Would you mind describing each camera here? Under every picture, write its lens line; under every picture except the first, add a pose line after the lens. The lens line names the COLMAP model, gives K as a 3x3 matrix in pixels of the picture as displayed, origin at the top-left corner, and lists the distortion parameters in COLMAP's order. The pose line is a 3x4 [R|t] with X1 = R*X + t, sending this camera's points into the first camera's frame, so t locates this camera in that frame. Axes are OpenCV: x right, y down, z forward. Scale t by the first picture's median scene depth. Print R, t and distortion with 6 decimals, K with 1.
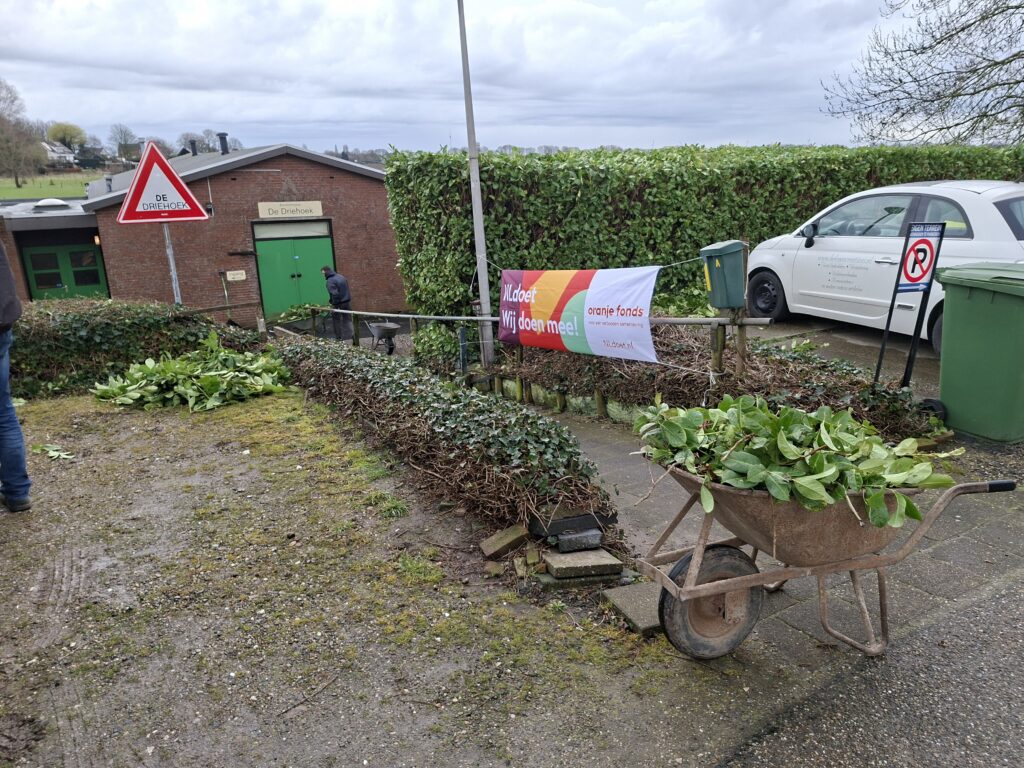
lens RADIAL K [[691.6, 0, 509.1], [0, 691.6, 385.6], [0, 0, 1]] dist [0.008877, -0.014440]
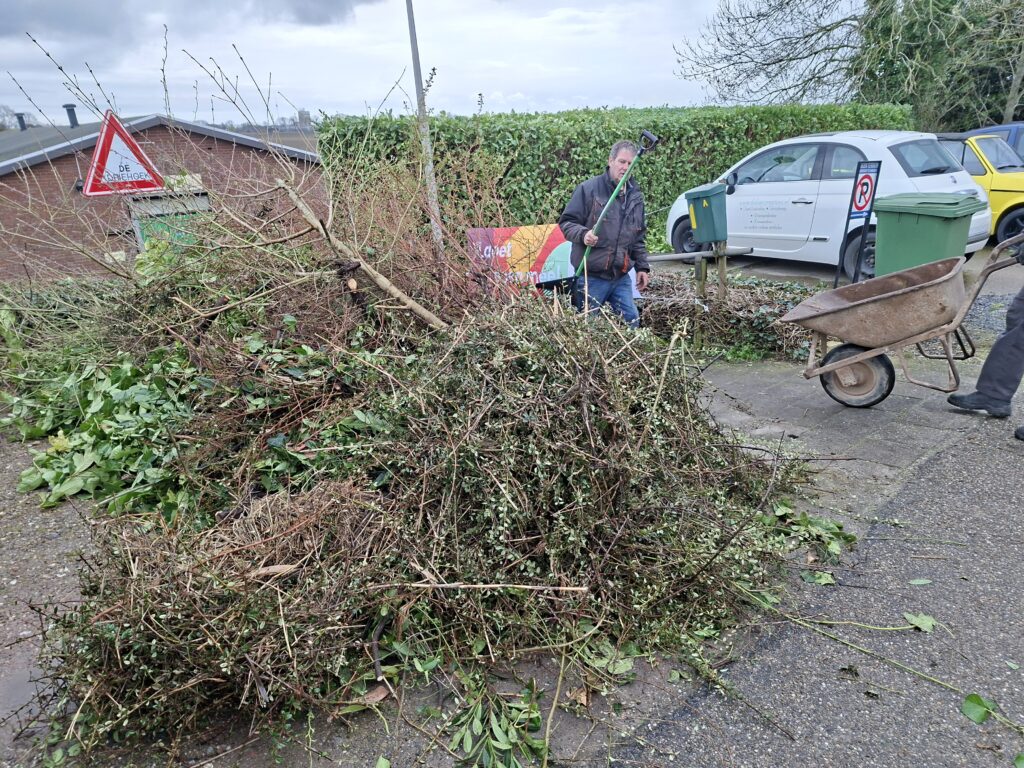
lens RADIAL K [[691.6, 0, 514.0], [0, 691.6, 382.6], [0, 0, 1]] dist [0.008877, -0.014440]
pose [[0.978698, -0.090675, 0.184197, -0.119827], [0.083655, 0.995453, 0.045551, 0.021248], [-0.187490, -0.029172, 0.981833, -0.047014]]
